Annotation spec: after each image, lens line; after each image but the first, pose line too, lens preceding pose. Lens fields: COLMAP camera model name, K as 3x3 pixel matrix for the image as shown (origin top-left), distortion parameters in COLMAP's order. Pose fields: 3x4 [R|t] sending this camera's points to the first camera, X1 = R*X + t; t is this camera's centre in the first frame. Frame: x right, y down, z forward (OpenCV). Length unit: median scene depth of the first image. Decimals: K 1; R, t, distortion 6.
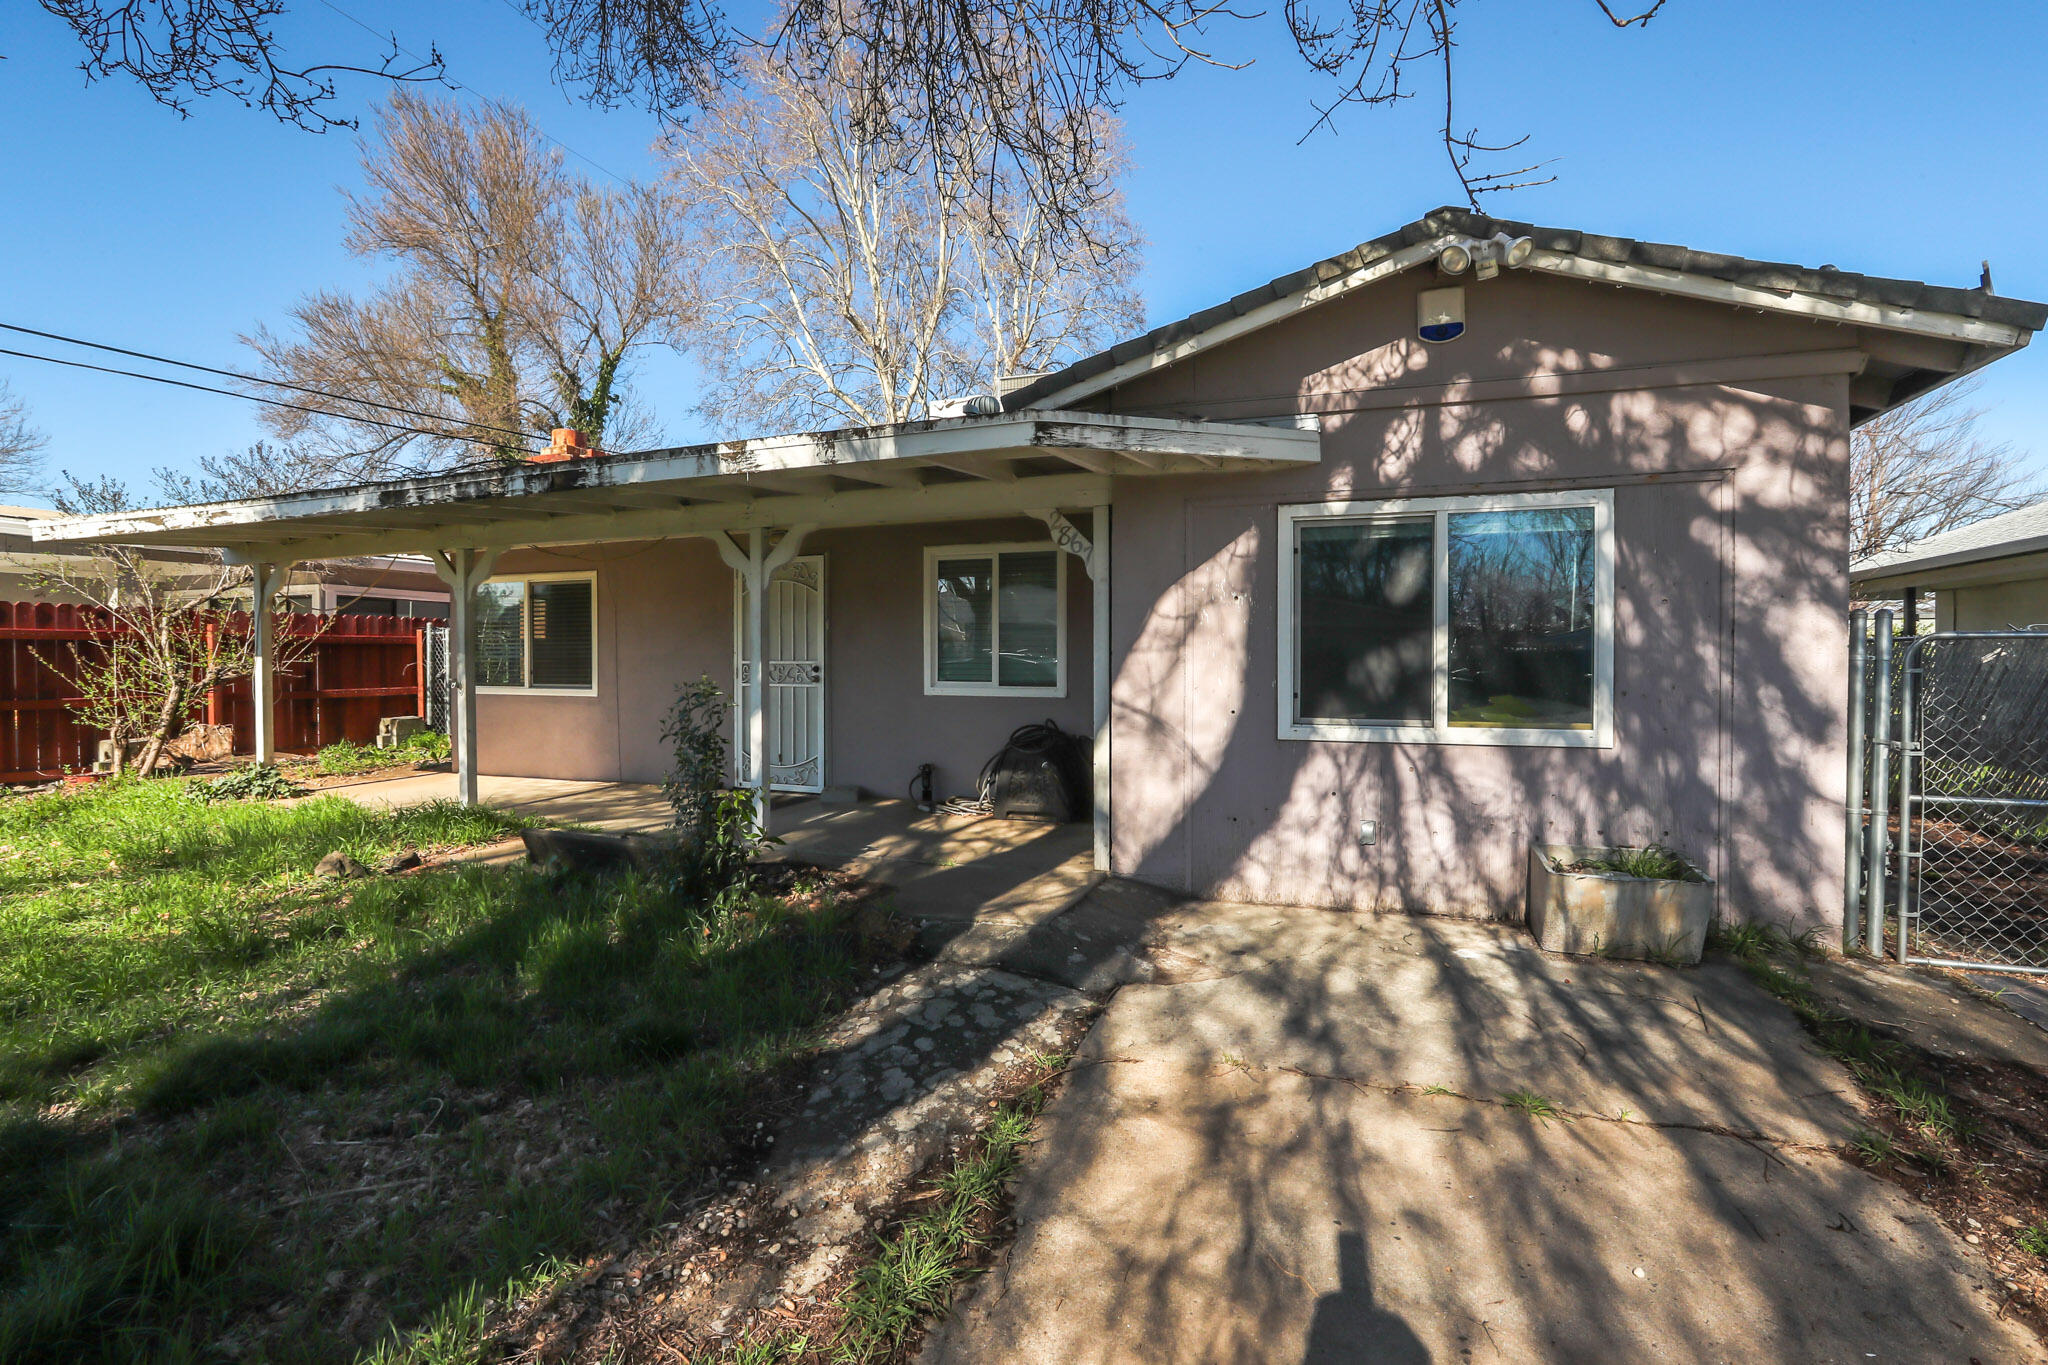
lens RADIAL K [[941.1, 0, 1023.5], [0, 941.1, 669.0], [0, 0, 1]] dist [-0.051228, 0.008491]
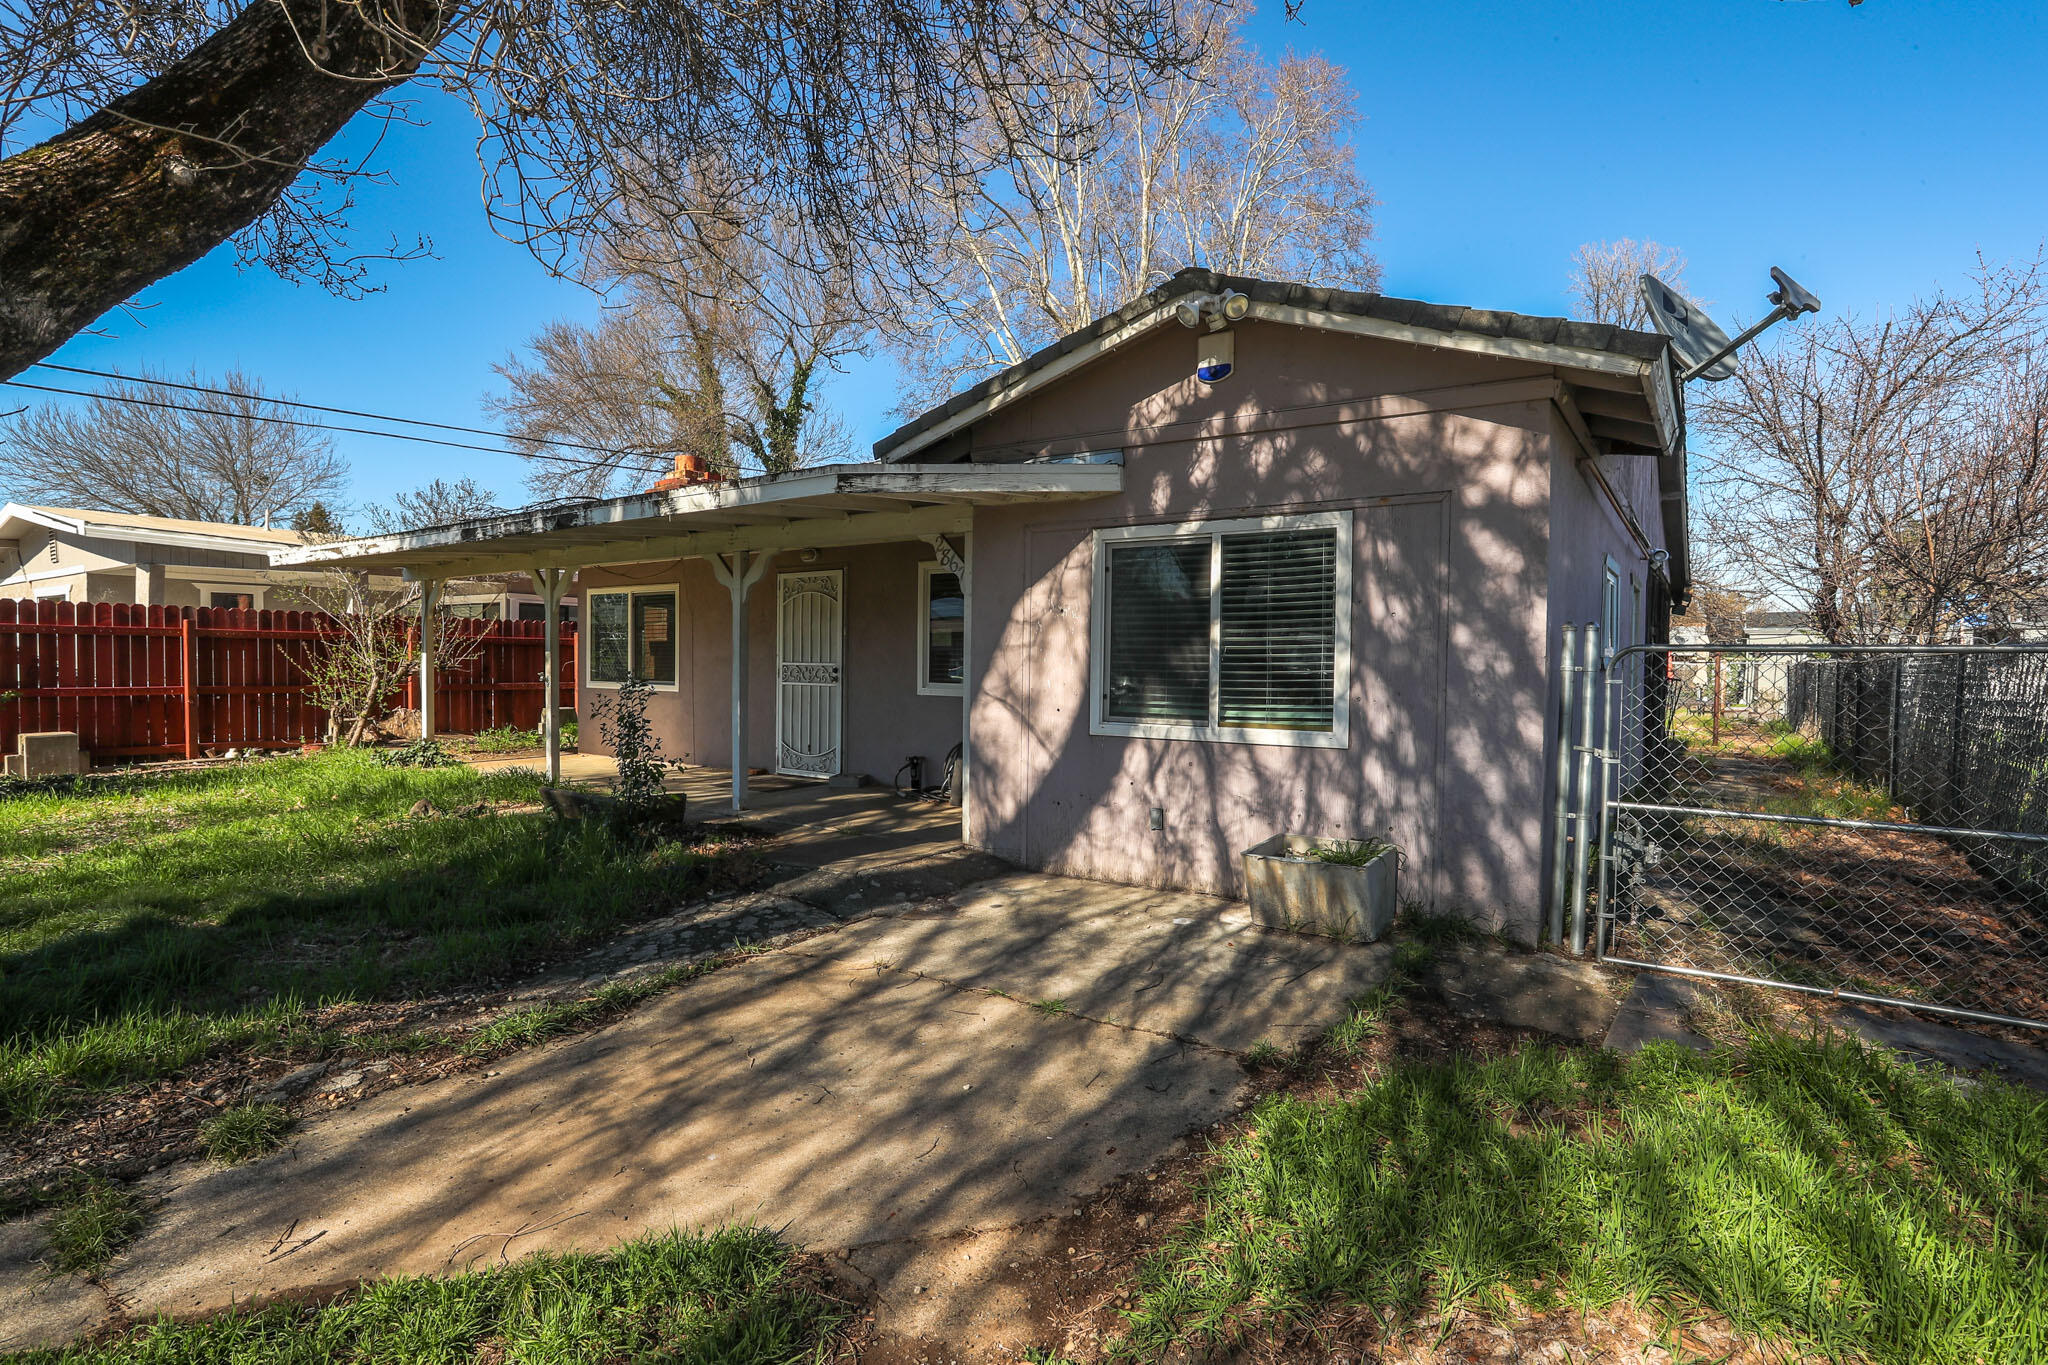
lens RADIAL K [[1030.5, 0, 1031.5], [0, 1030.5, 689.6], [0, 0, 1]] dist [-0.049289, -0.000296]
pose [[0.968487, 0.018239, -0.248396, 0.323630], [-0.014964, 0.999775, 0.015068, 0.001911], [0.248615, -0.010876, 0.968541, -0.147817]]
